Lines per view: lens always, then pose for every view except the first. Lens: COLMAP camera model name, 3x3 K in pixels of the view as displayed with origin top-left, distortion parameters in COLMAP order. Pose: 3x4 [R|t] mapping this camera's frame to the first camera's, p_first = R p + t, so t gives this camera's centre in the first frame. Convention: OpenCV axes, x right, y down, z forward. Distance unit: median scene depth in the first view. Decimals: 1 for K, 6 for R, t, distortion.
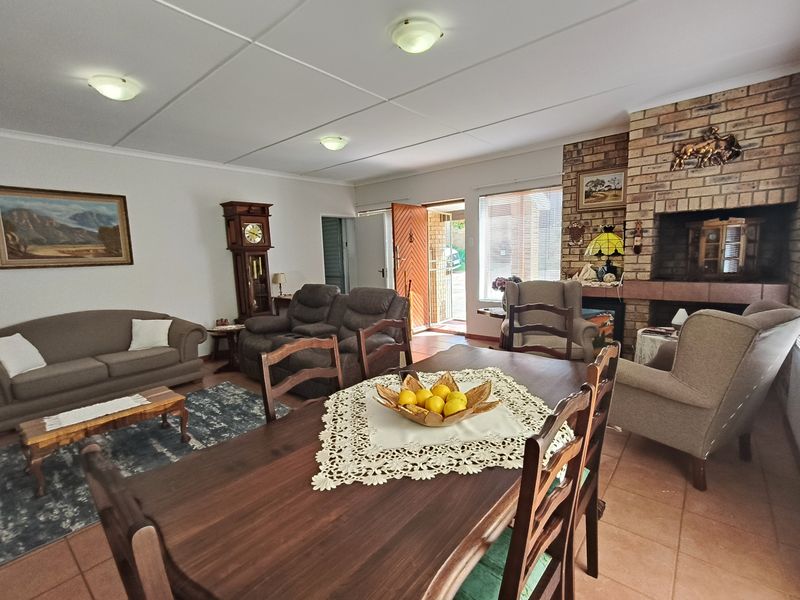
lens RADIAL K [[371.1, 0, 400.0], [0, 371.1, 301.7], [0, 0, 1]] dist [0.000714, 0.000159]
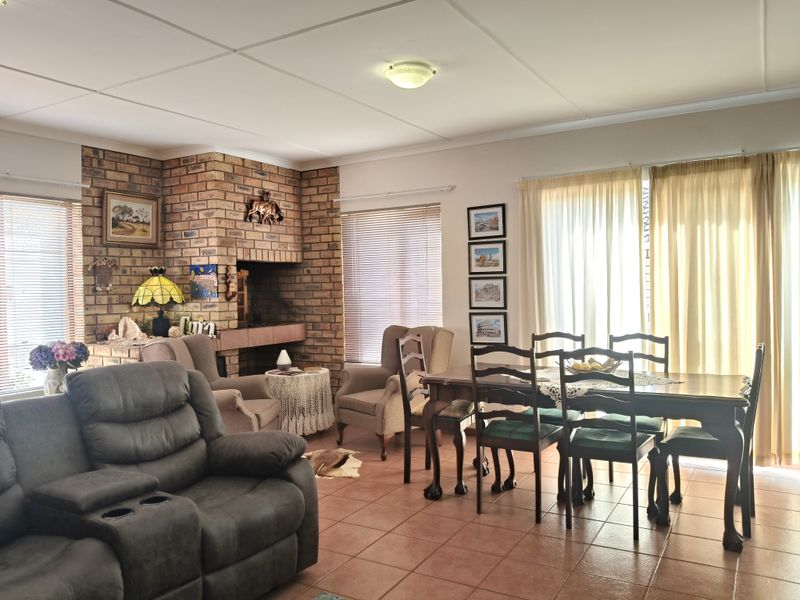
lens RADIAL K [[618.1, 0, 400.3], [0, 618.1, 298.5], [0, 0, 1]] dist [0.001464, -0.001154]
pose [[-0.156669, 0.020313, 0.987442, -0.804812], [0.153413, 0.988154, 0.004013, -0.063248], [-0.975663, 0.152115, -0.157930, 0.691452]]
